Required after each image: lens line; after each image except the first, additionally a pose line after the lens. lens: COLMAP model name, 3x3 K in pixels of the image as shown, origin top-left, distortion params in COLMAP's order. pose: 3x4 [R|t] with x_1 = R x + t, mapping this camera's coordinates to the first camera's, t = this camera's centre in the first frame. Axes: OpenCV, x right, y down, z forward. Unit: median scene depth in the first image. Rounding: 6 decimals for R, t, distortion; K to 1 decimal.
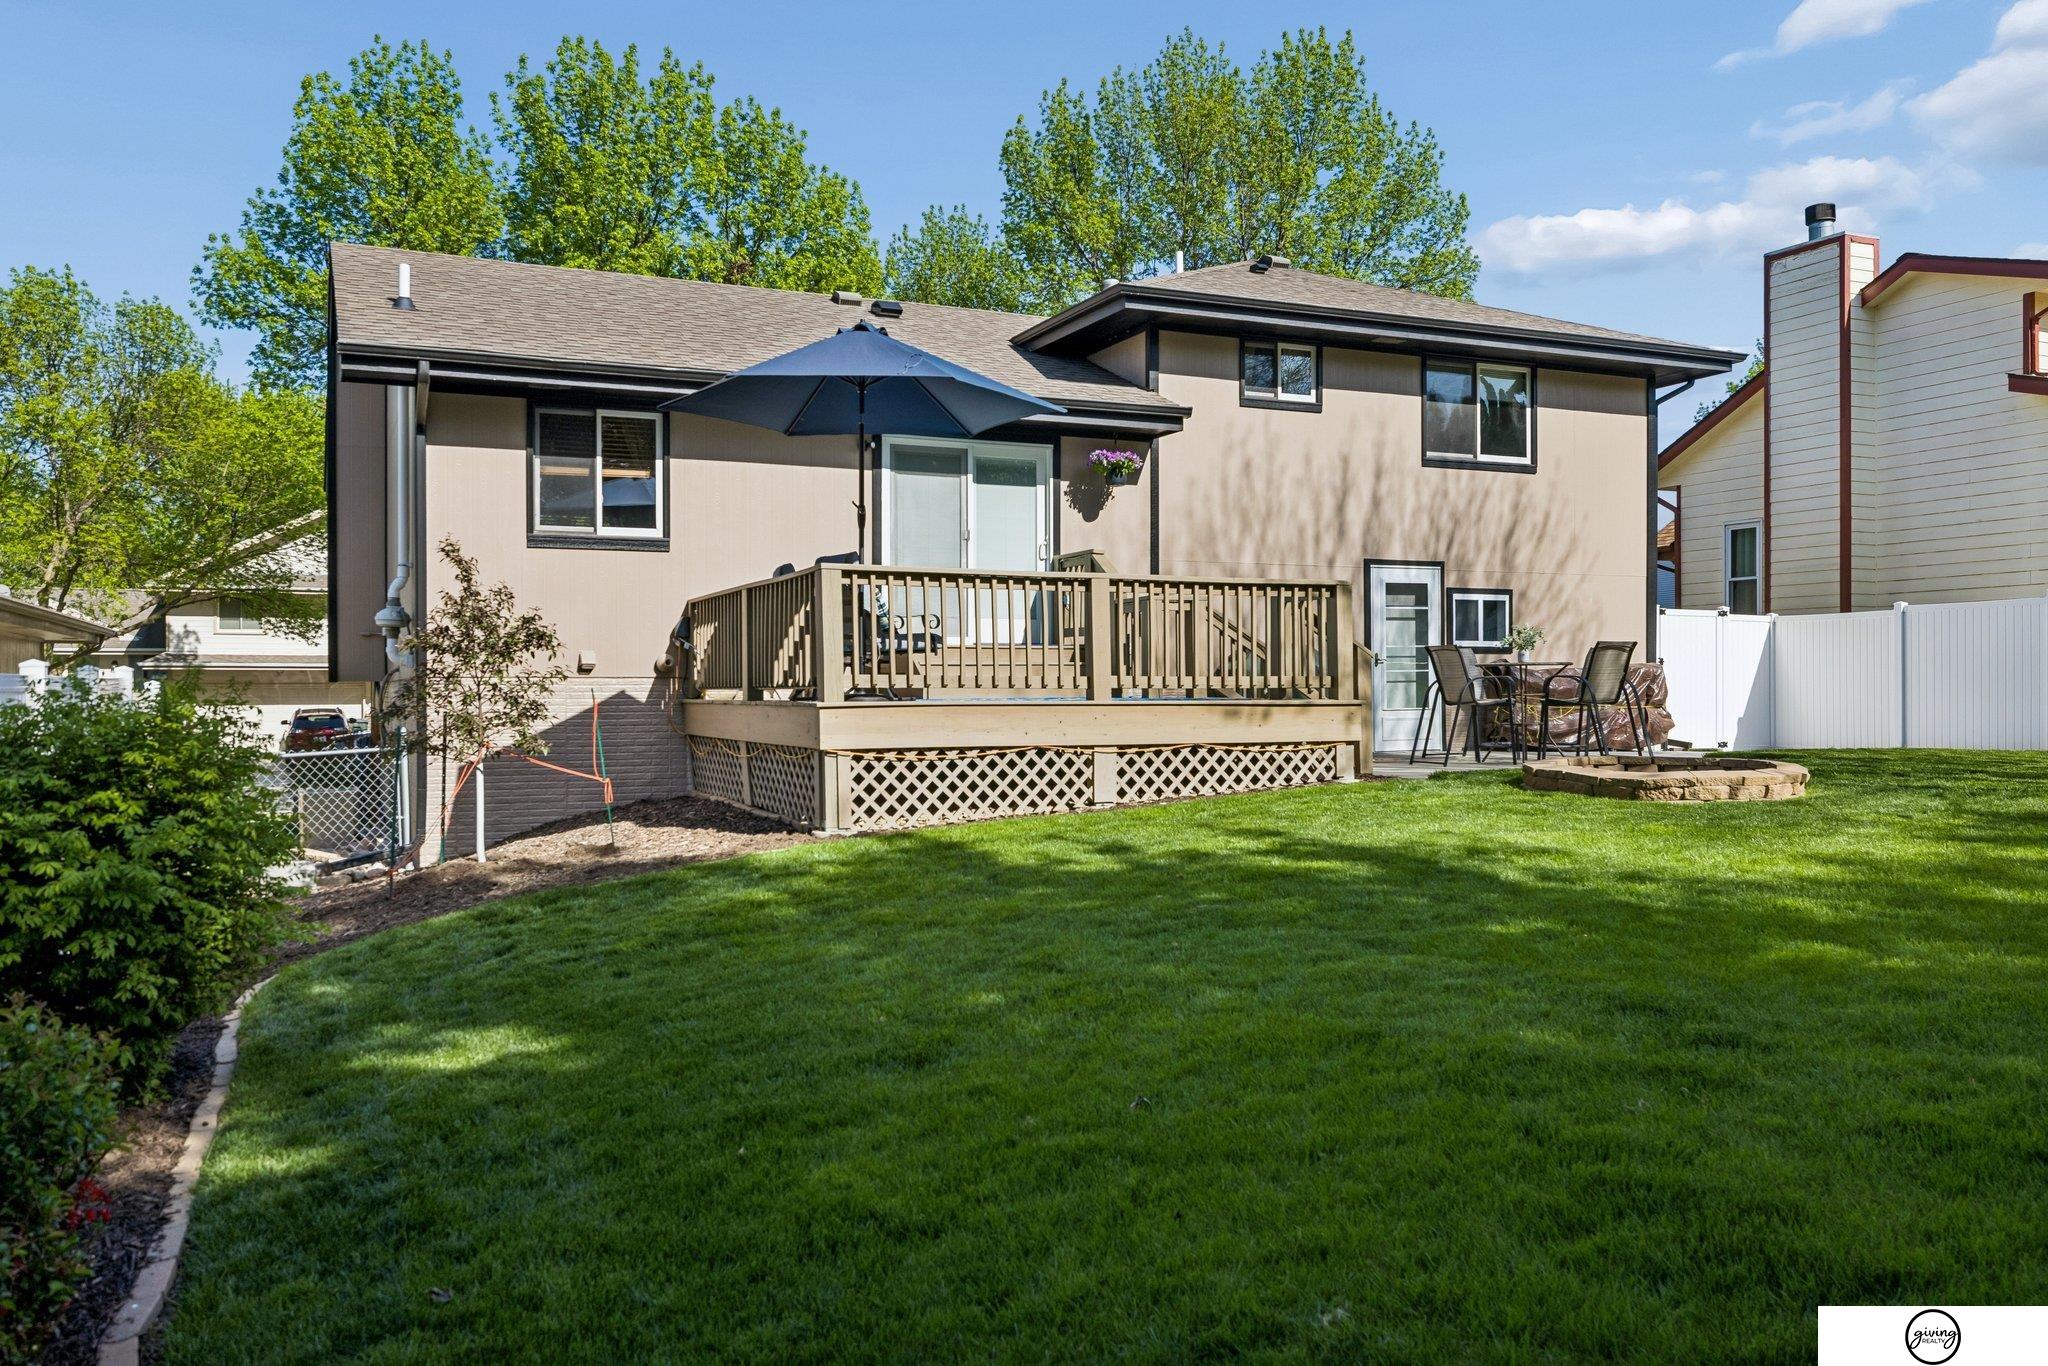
lens RADIAL K [[1579.3, 0, 1024.0], [0, 1579.3, 683.0], [0, 0, 1]] dist [-0.005420, 0.000881]
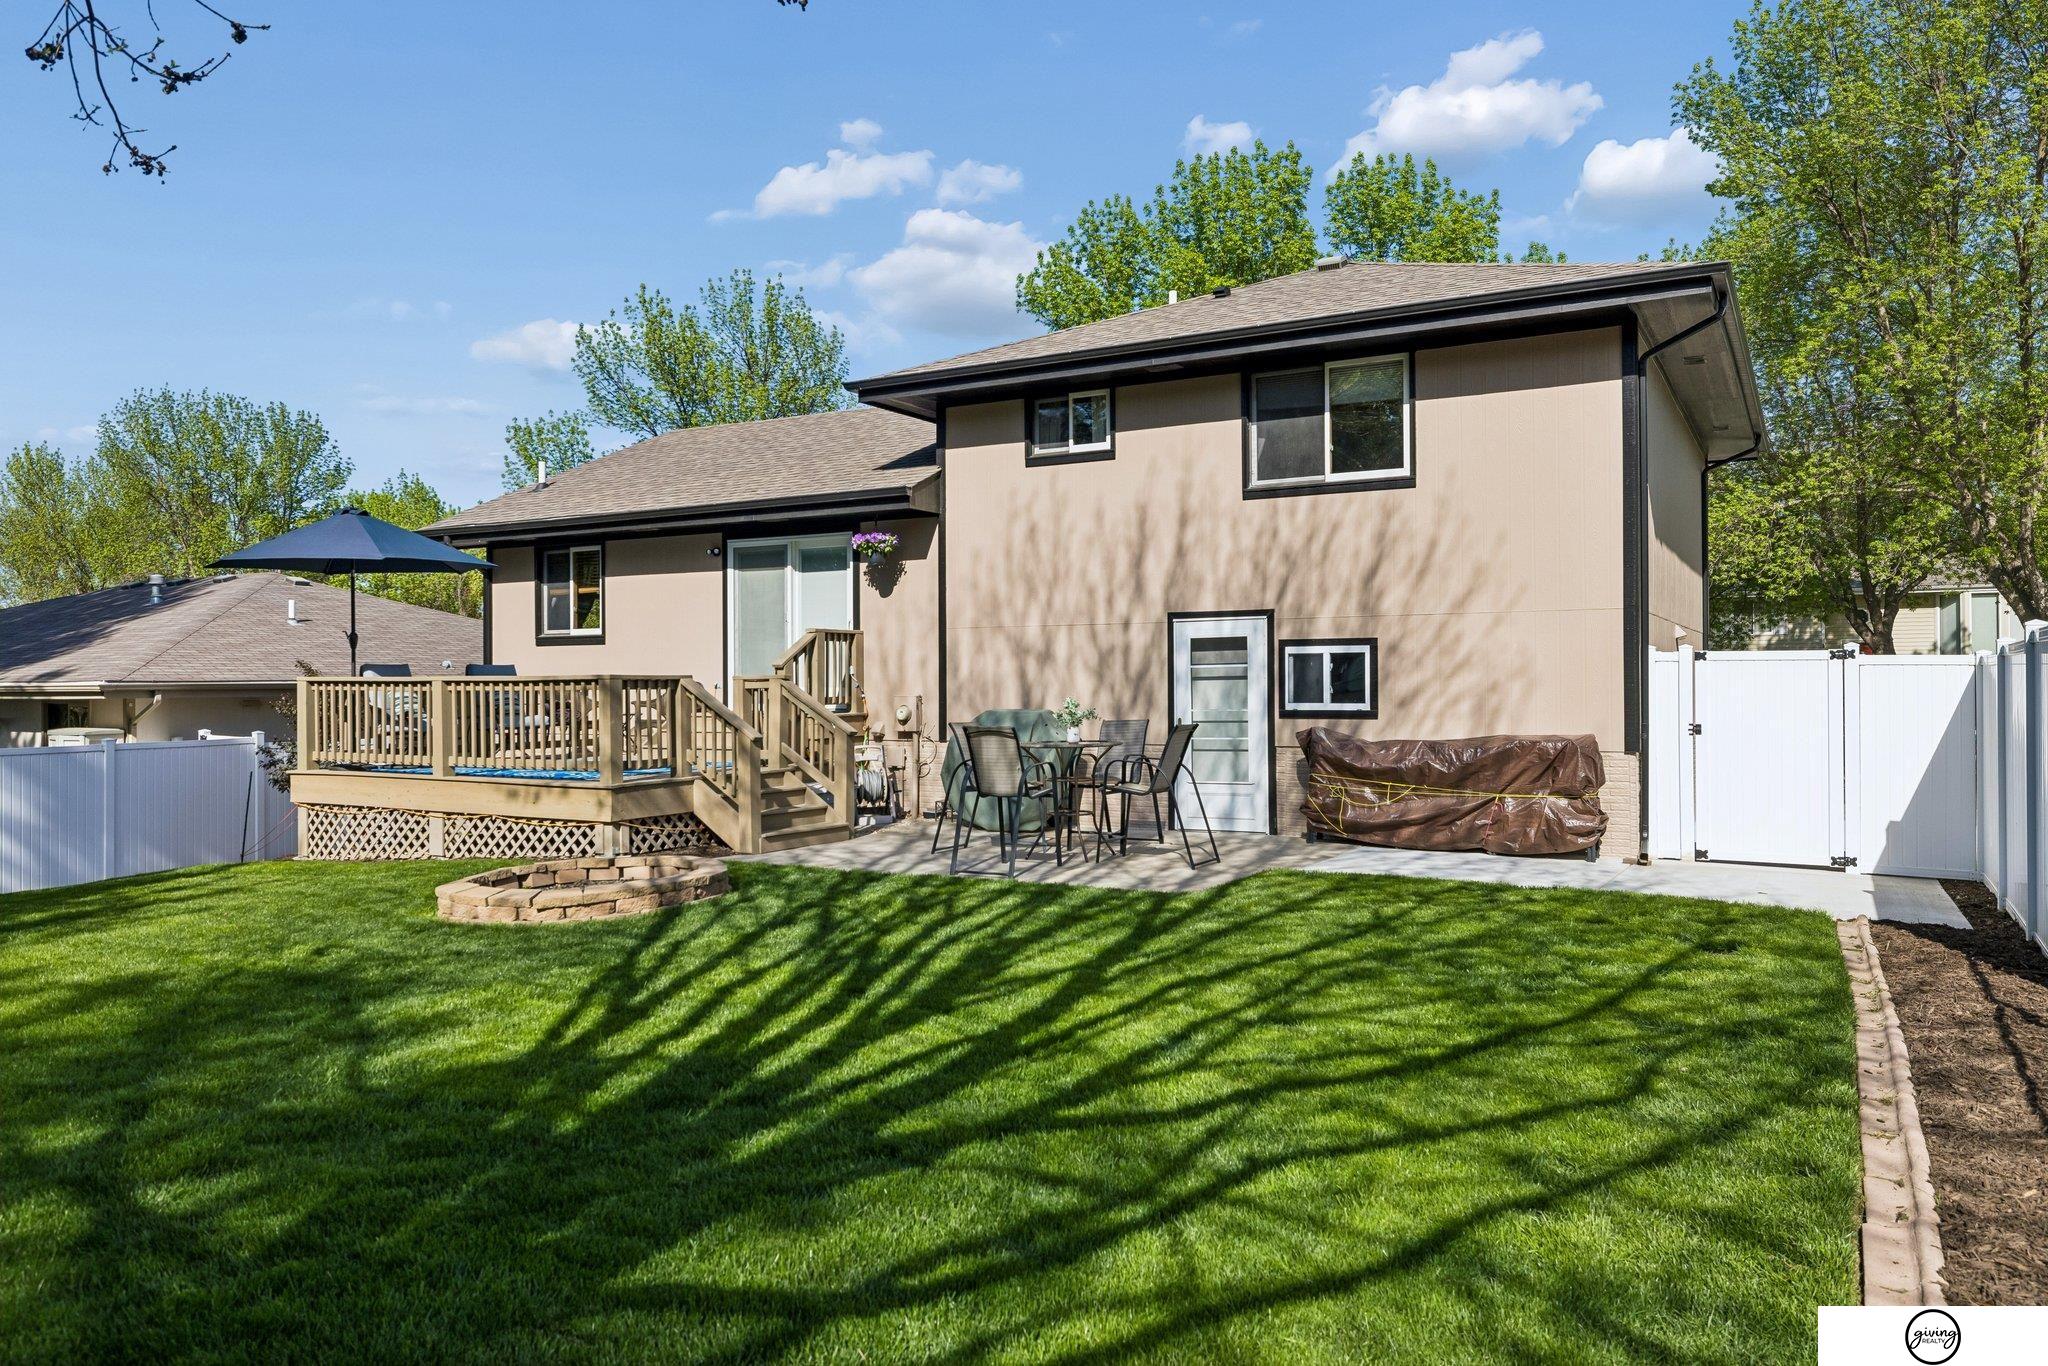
lens RADIAL K [[1417.1, 0, 1024.0], [0, 1417.1, 683.0], [0, 0, 1]] dist [0.022015, -0.039956]
pose [[0.587805, 0.001766, -0.809000, 0.871095], [0.005462, 0.999966, 0.006151, -0.047218], [0.808984, -0.008034, 0.587776, 0.488246]]
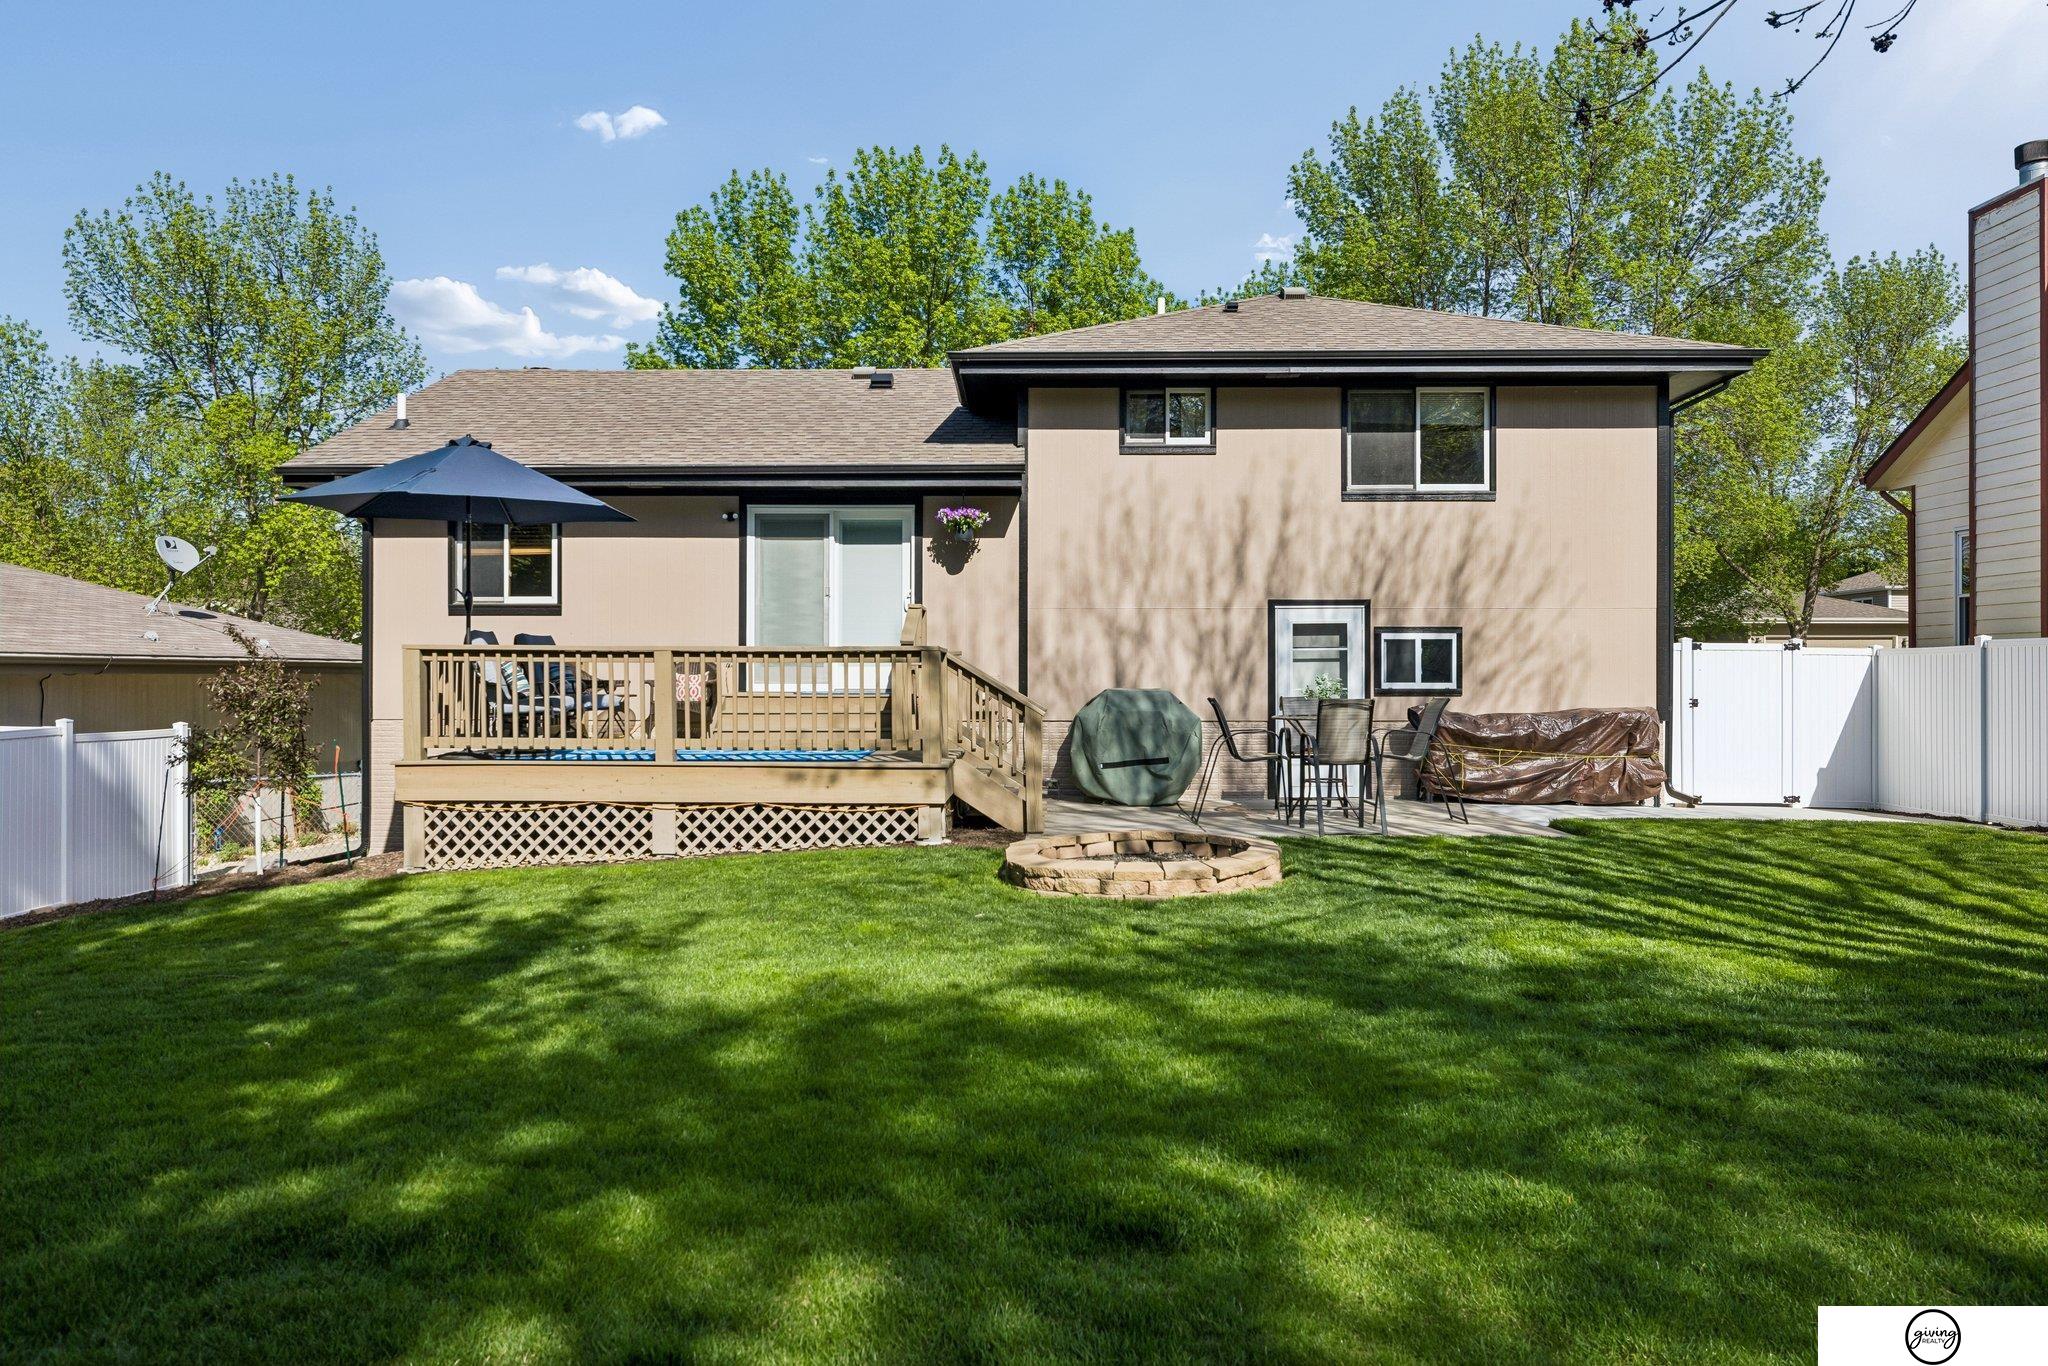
lens RADIAL K [[1455.6, 0, 1018.7], [0, 1455.6, 646.9], [0, 0, 1]] dist [-0.002289, -0.002925]
pose [[0.904254, -0.003693, -0.426978, 0.489173], [-0.003139, 0.999878, -0.015296, -0.037306], [0.426982, 0.015171, 0.904133, 0.126976]]
